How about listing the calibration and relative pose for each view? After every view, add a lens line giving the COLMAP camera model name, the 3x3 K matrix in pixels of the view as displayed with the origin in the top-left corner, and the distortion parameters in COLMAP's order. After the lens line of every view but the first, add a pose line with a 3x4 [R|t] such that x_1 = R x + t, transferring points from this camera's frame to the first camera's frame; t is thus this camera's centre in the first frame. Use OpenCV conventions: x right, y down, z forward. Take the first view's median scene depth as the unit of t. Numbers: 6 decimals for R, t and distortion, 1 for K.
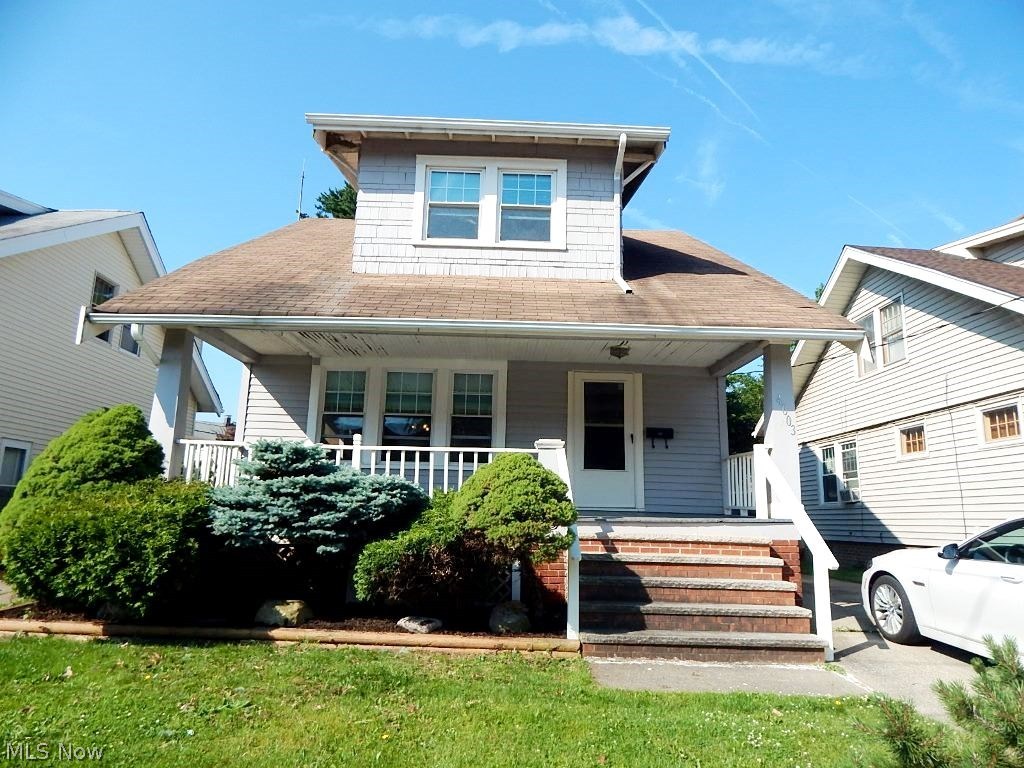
lens RADIAL K [[670.5, 0, 511.2], [0, 670.5, 382.9], [0, 0, 1]] dist [-0.002962, -0.005062]
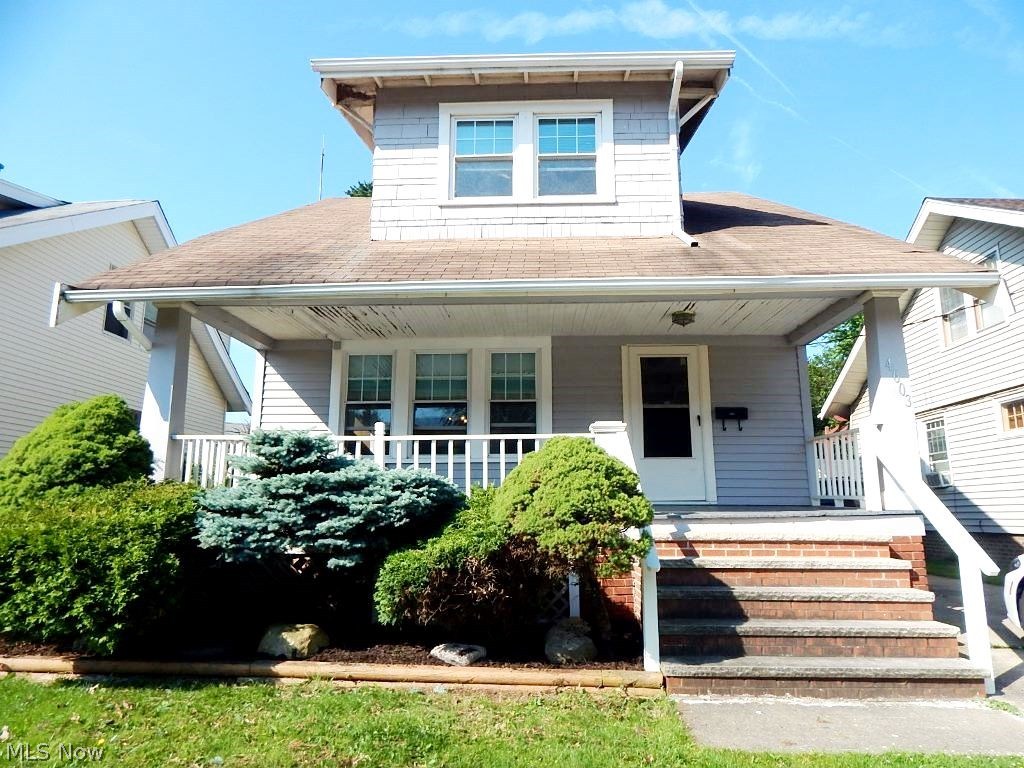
lens RADIAL K [[670.5, 0, 510.3], [0, 670.5, 385.1], [0, 0, 1]] dist [-0.002962, -0.005062]
pose [[0.997700, -0.034573, -0.058311, -0.014009], [0.035262, 0.999319, 0.010824, 0.027717], [0.057898, -0.012856, 0.998240, 0.174527]]
